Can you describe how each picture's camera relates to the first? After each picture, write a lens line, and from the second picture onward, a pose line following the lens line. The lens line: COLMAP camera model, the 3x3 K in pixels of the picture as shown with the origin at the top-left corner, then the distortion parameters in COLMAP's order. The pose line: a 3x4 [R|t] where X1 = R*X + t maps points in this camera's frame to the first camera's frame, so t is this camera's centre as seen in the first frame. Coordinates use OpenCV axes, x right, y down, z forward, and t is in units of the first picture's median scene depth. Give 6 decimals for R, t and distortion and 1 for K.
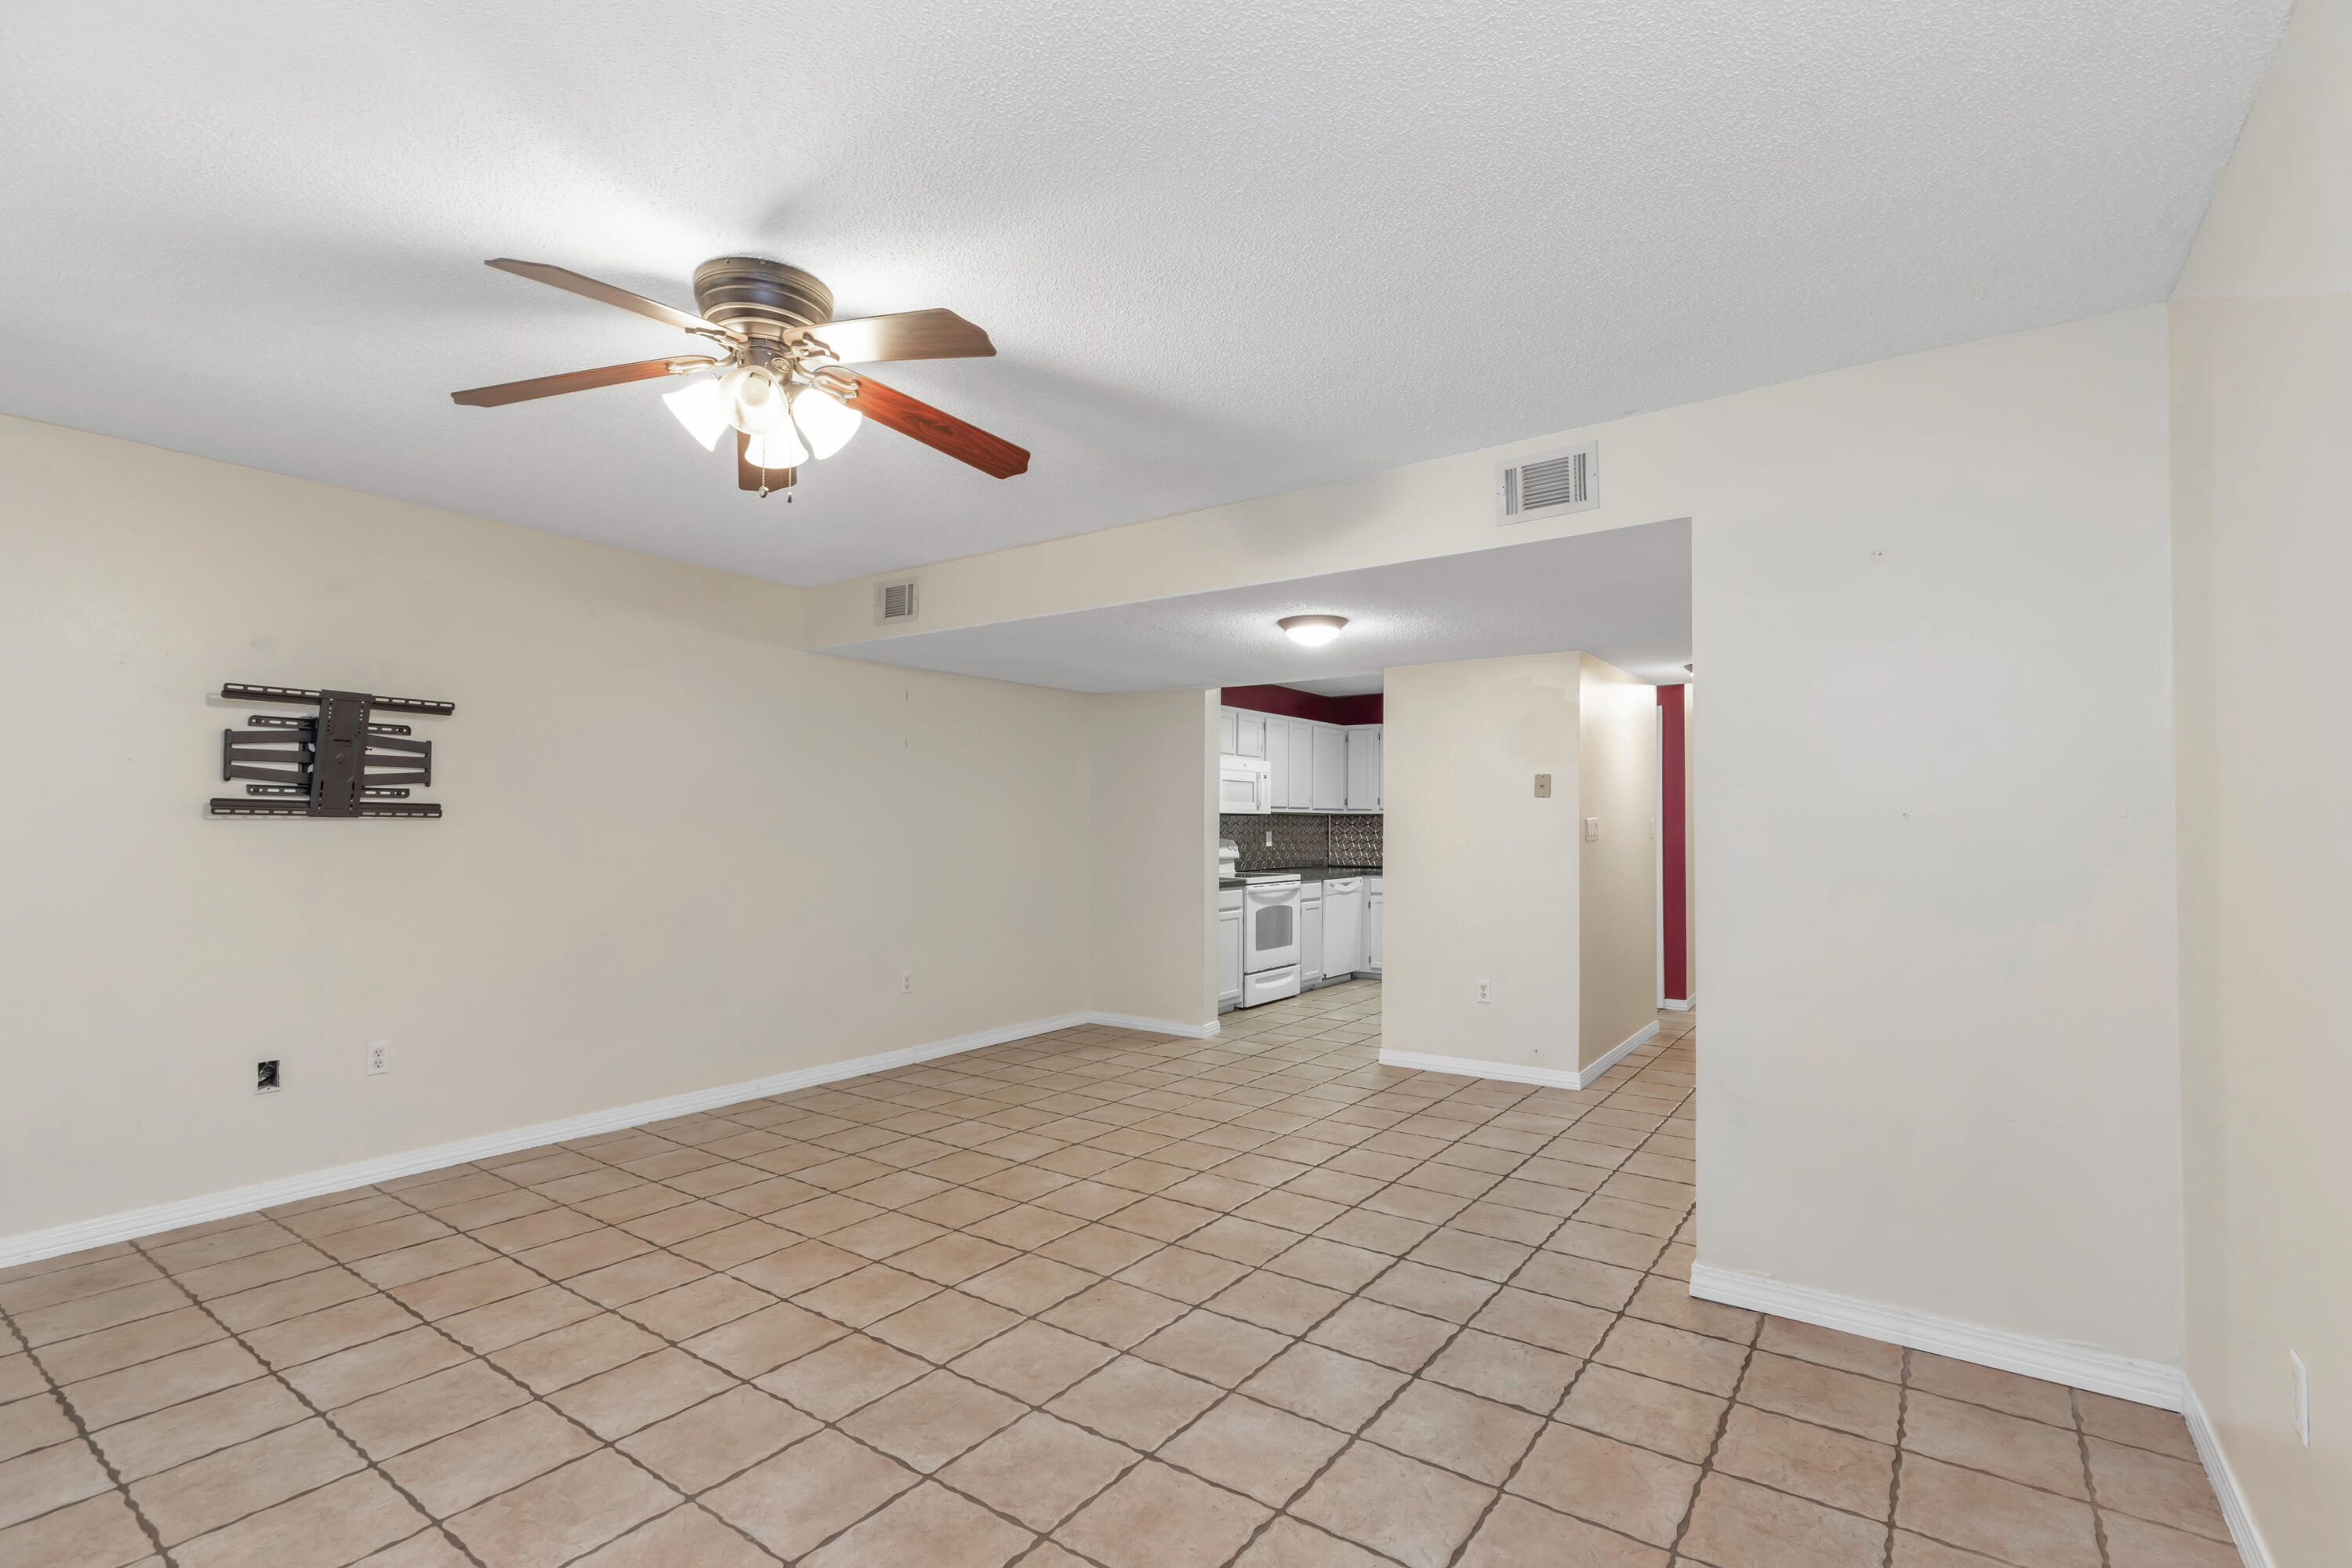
lens RADIAL K [[1078.8, 0, 1187.7], [0, 1078.8, 809.4], [0, 0, 1]] dist [0.001827, 0.000182]
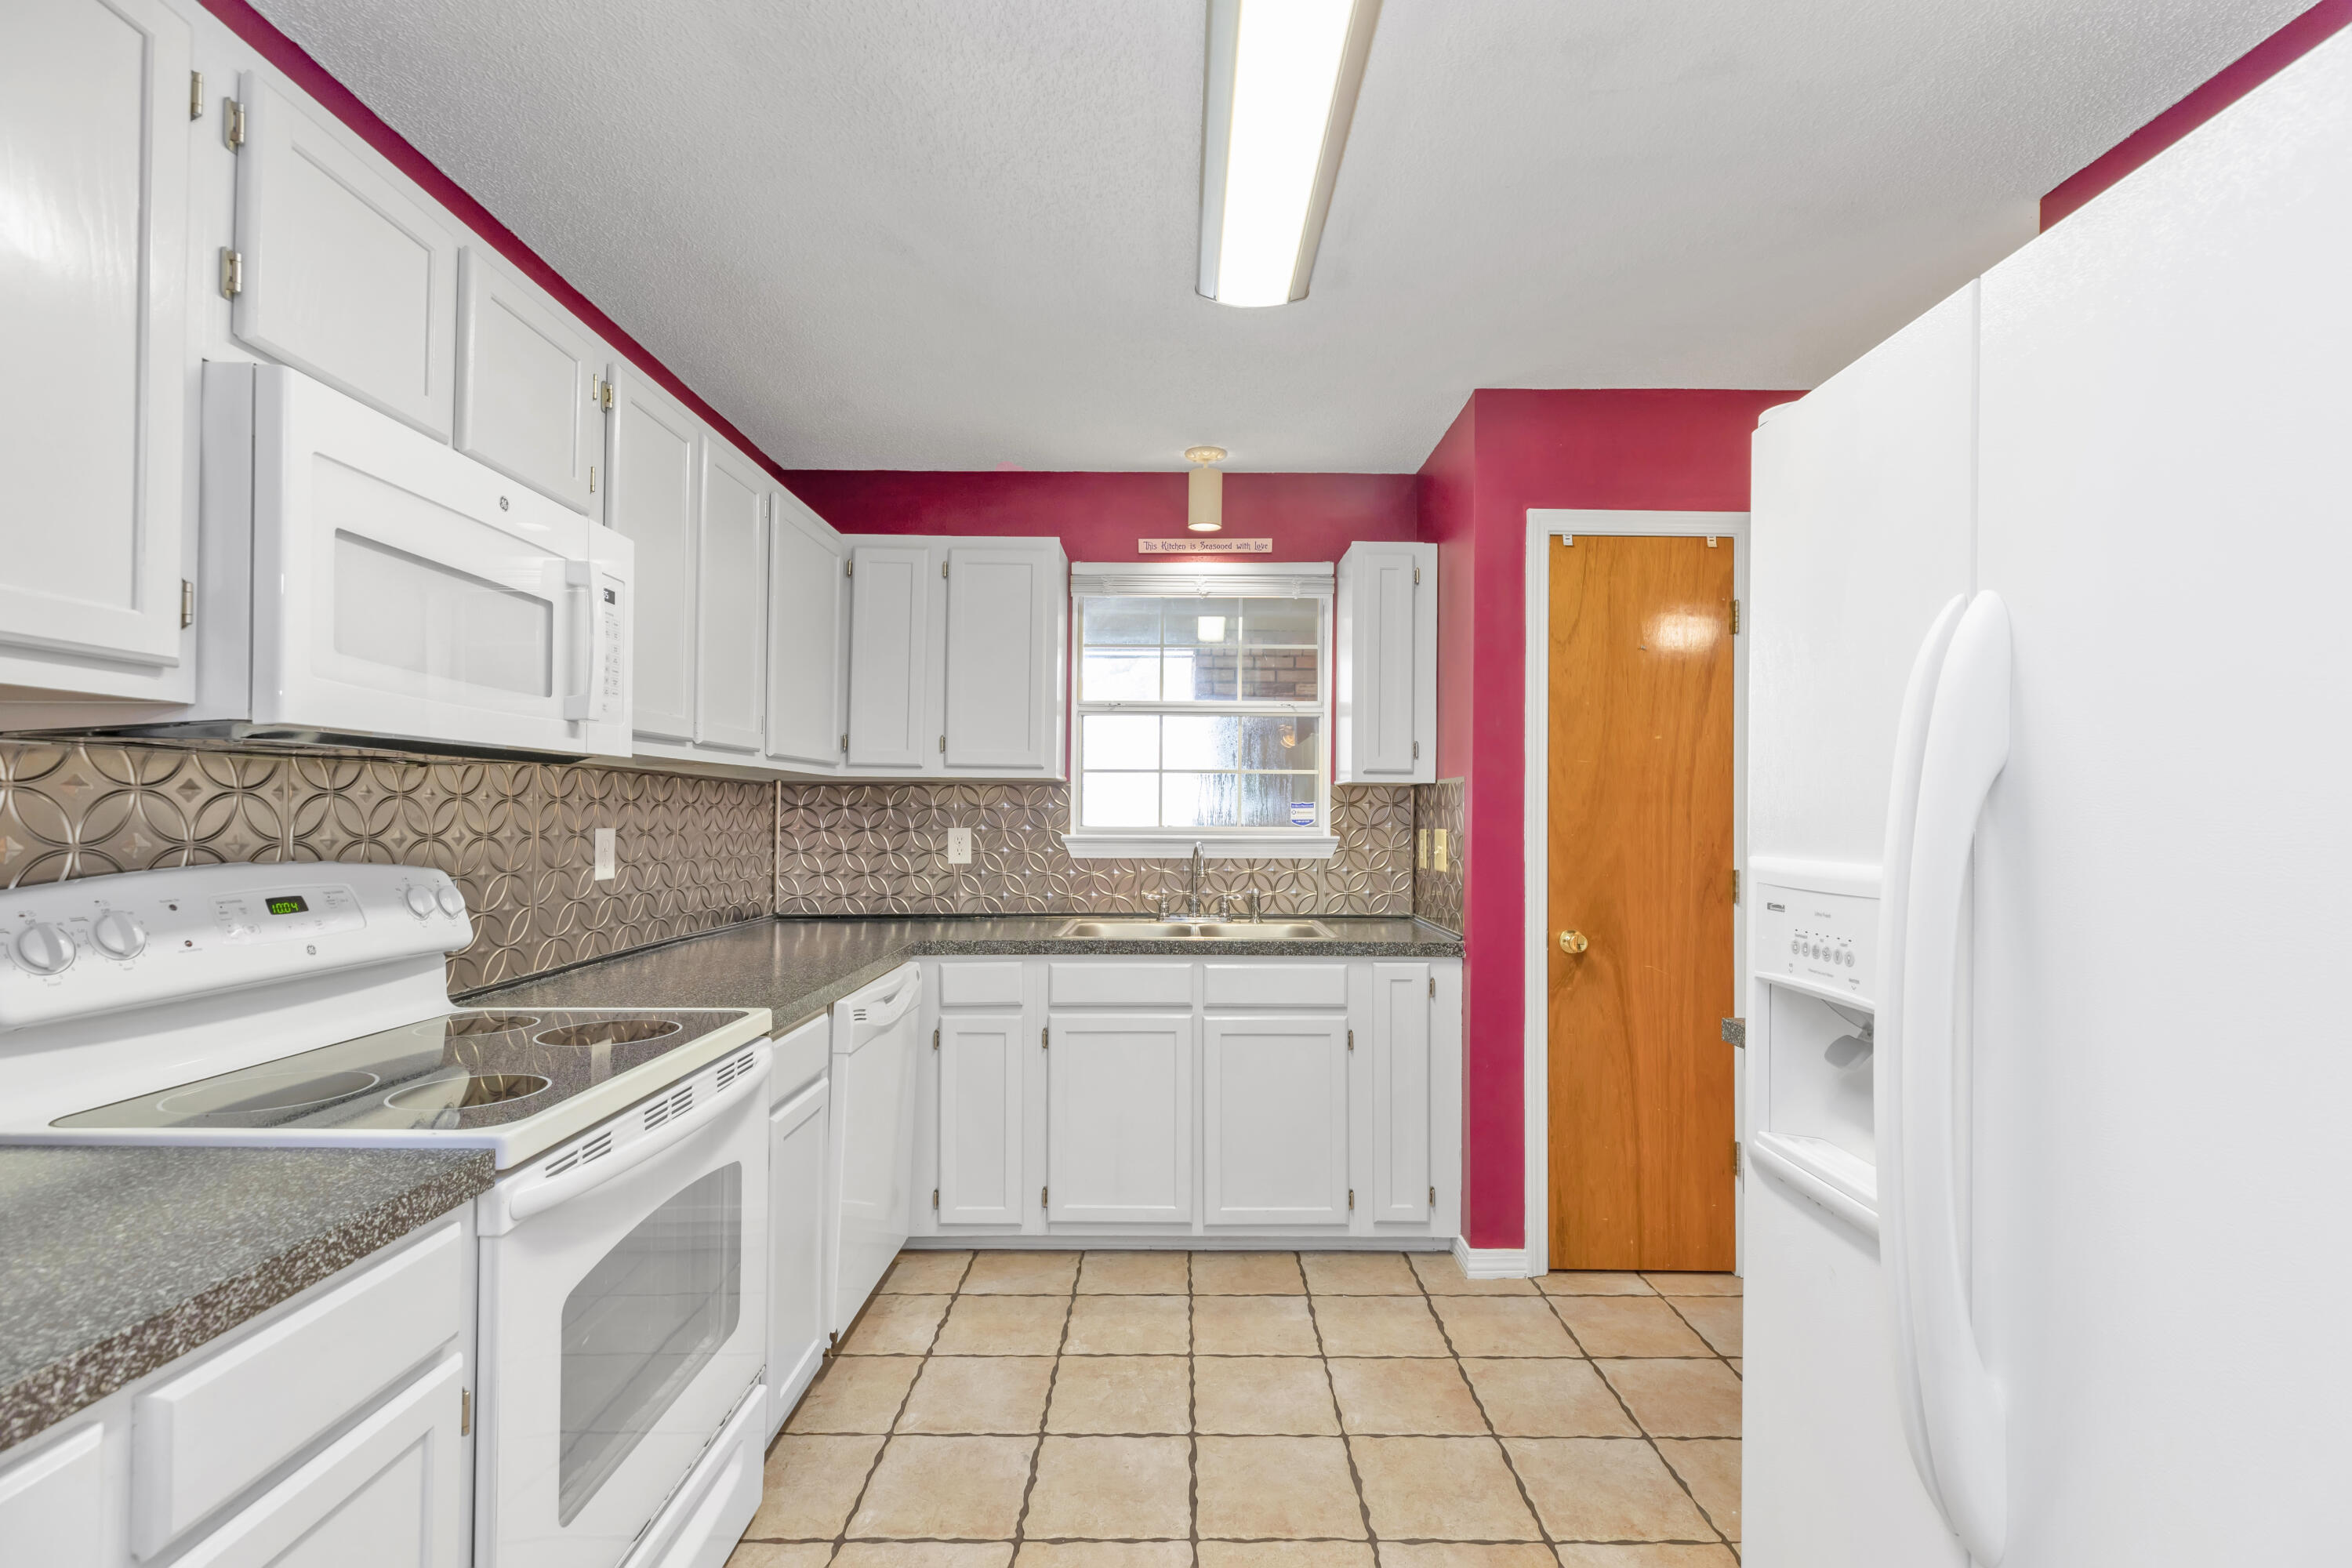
lens RADIAL K [[1038.2, 0, 1200.5], [0, 1038.2, 798.9], [0, 0, 1]] dist [0.001147, 0.000093]
pose [[0.805042, 0.013634, 0.593061, 0.046687], [-0.014944, 0.999885, -0.002701, 0.013556], [-0.593029, -0.006688, 0.805153, 0.821468]]
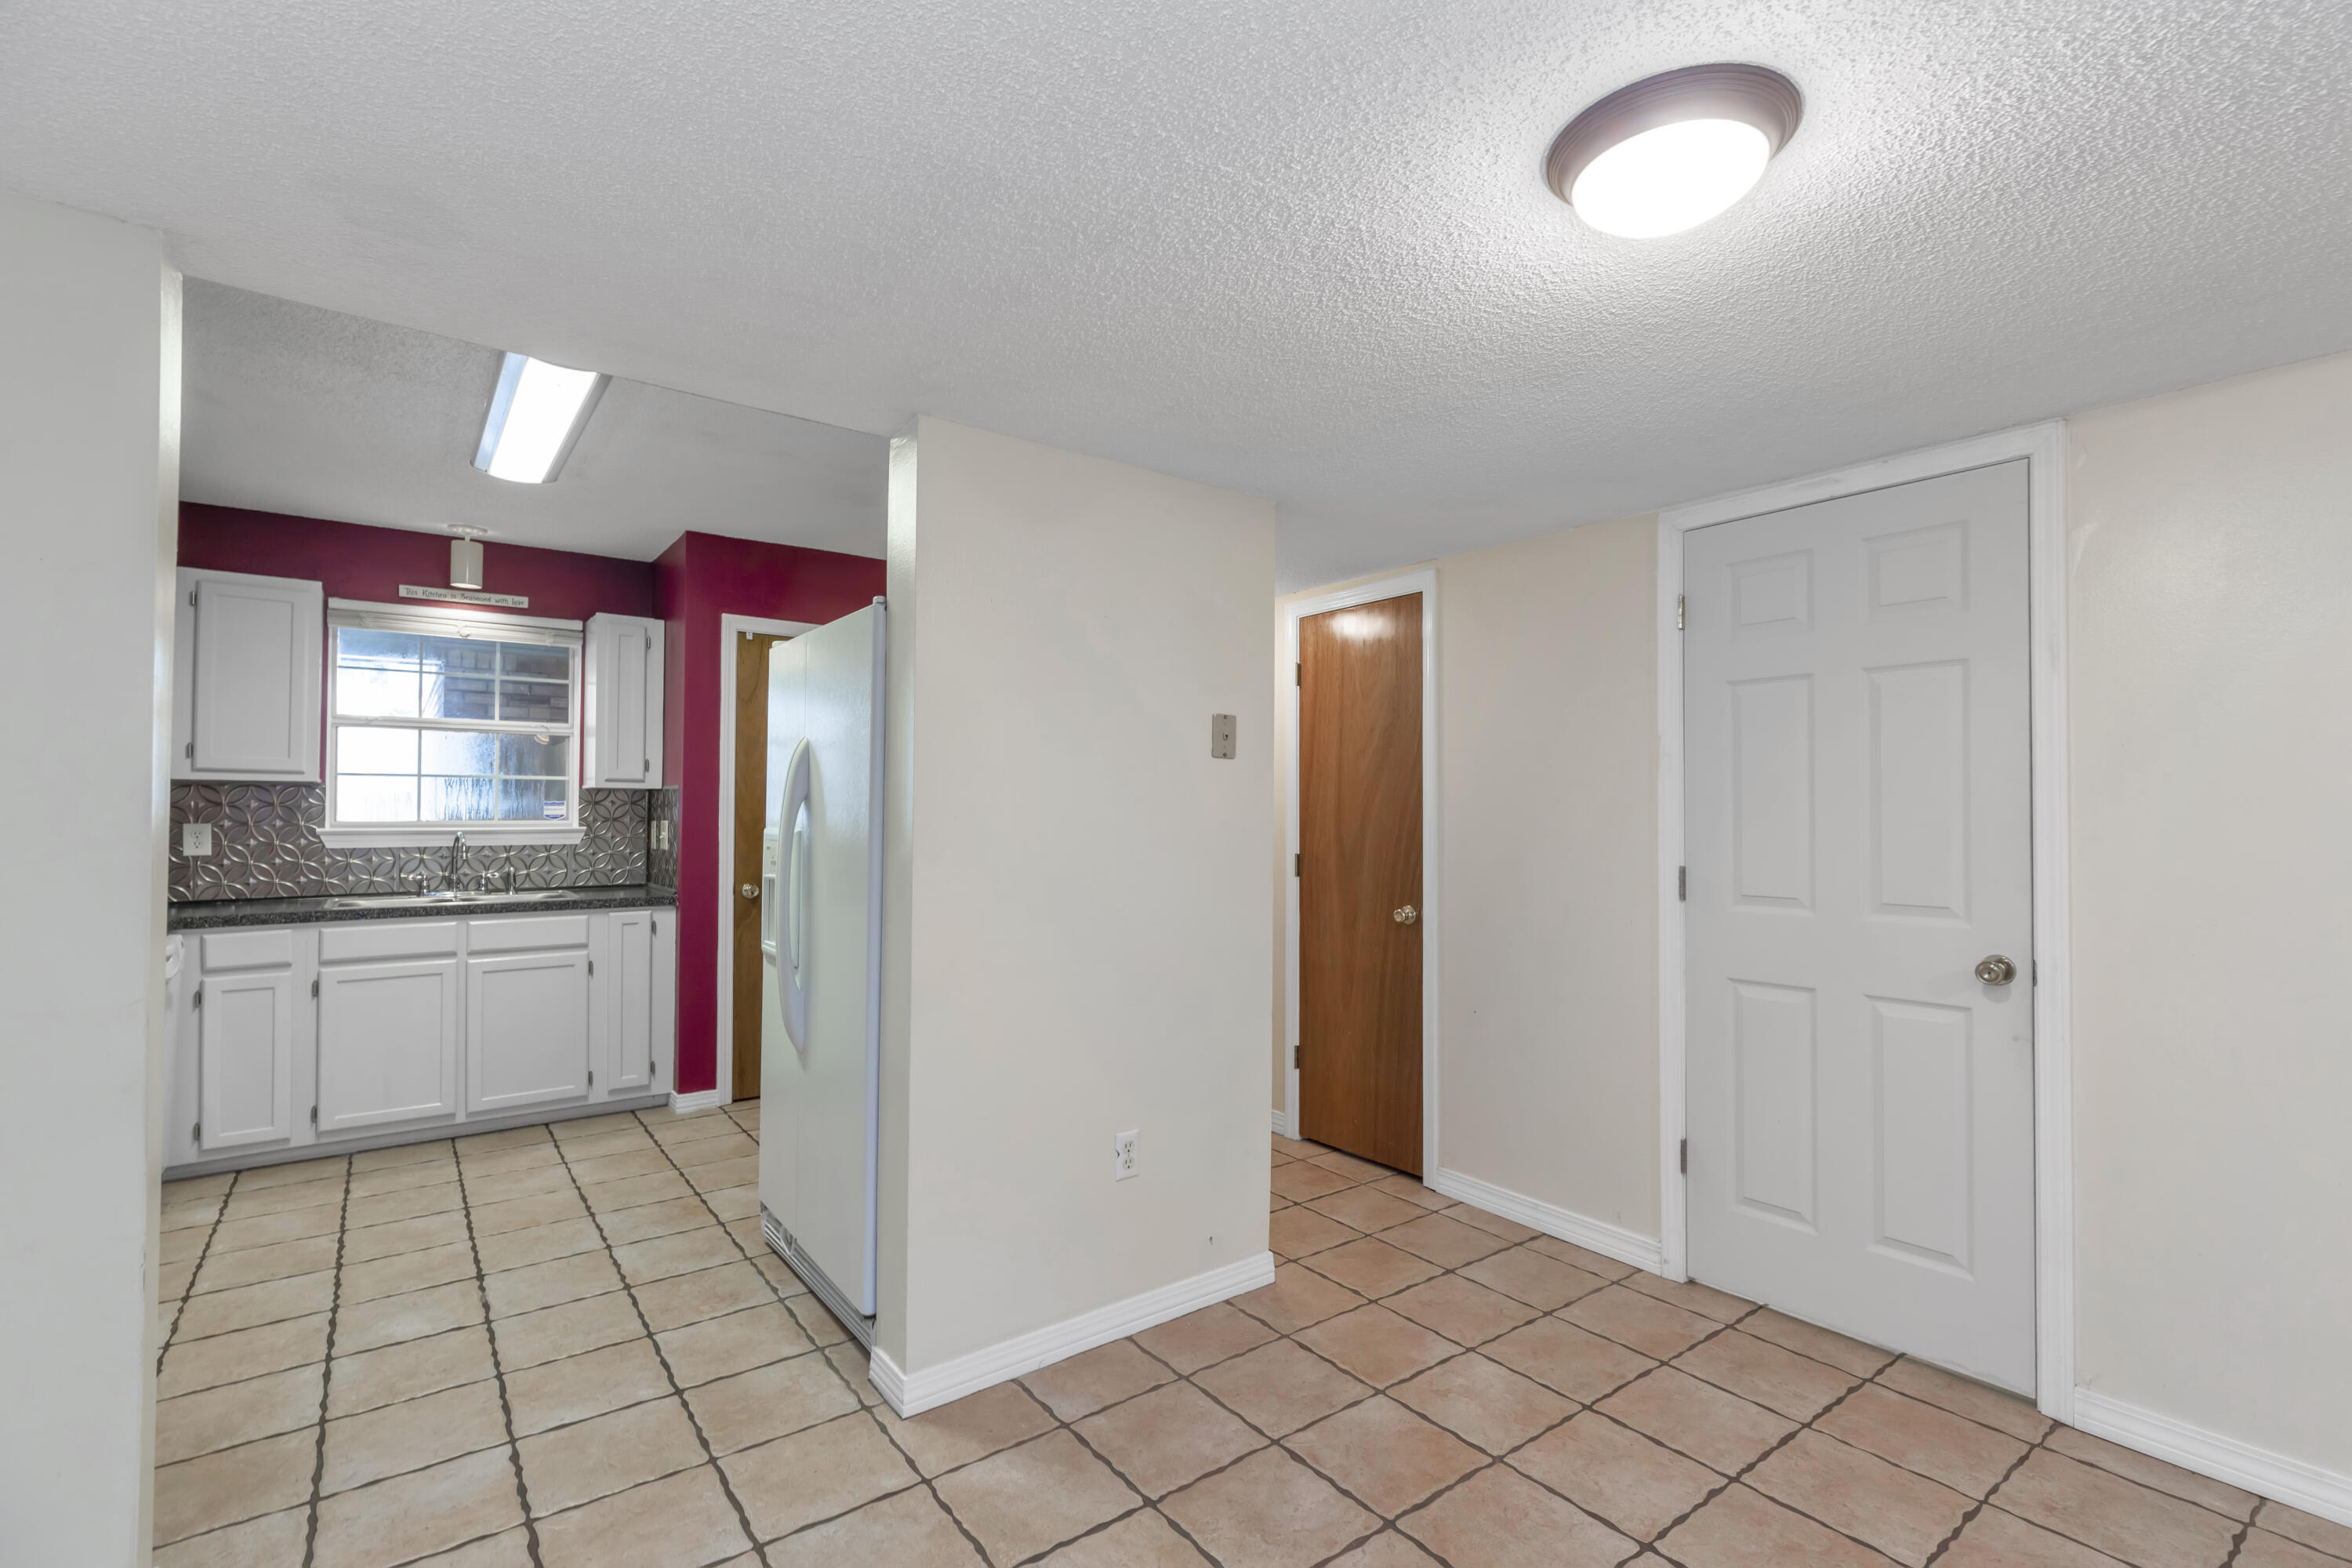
lens RADIAL K [[1055.1, 0, 1180.8], [0, 1055.1, 797.3], [0, 0, 1]] dist [0.005012, 0.000230]
pose [[0.303282, 0.013856, 0.952800, -0.126548], [-0.017893, 0.999801, -0.008844, 0.009429], [-0.952733, -0.014366, 0.303469, 0.623059]]
